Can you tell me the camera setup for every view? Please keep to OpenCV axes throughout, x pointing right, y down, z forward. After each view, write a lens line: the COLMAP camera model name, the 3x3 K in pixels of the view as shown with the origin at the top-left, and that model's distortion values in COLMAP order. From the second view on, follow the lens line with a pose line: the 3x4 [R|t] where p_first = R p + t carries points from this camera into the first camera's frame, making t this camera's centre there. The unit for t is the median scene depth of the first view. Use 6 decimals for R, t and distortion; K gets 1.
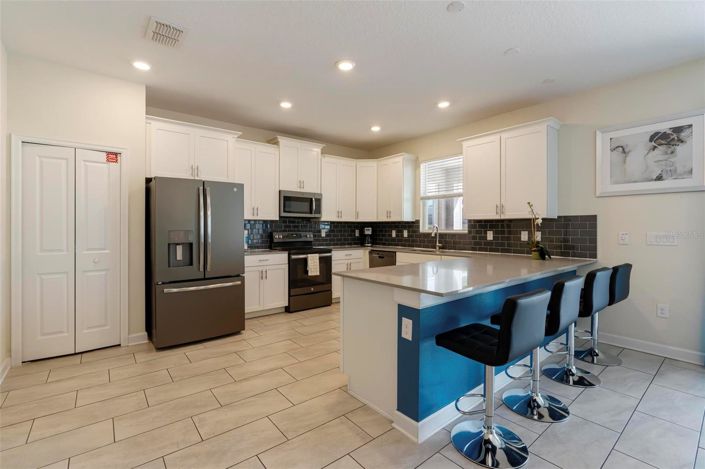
lens RADIAL K [[318.0, 0, 352.5], [0, 318.0, 234.5], [0, 0, 1]] dist [-0.001519, -0.000219]
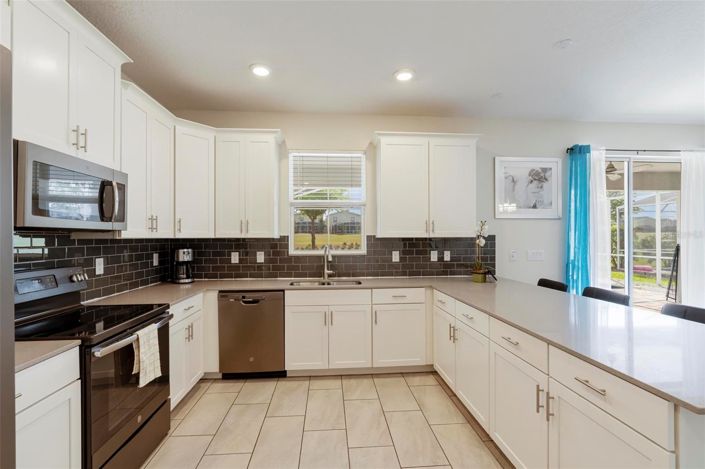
lens RADIAL K [[321.2, 0, 352.5], [0, 321.2, 234.5], [0, 0, 1]] dist [-0.000042, 0.000033]
pose [[0.566150, 0.002862, 0.824297, -0.338646], [0.018589, 0.999695, -0.016238, -0.044650], [-0.824093, 0.024516, 0.565924, 0.641173]]
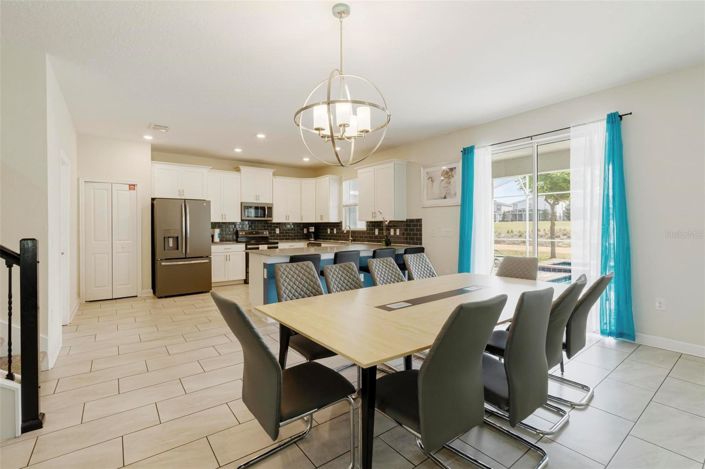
lens RADIAL K [[318.0, 0, 352.5], [0, 318.0, 234.5], [0, 0, 1]] dist [-0.001519, -0.000219]
pose [[0.999470, -0.004080, -0.032288, 0.381353], [0.004197, 0.999985, 0.003560, 0.010597], [0.032273, -0.003694, 0.999472, -0.528509]]
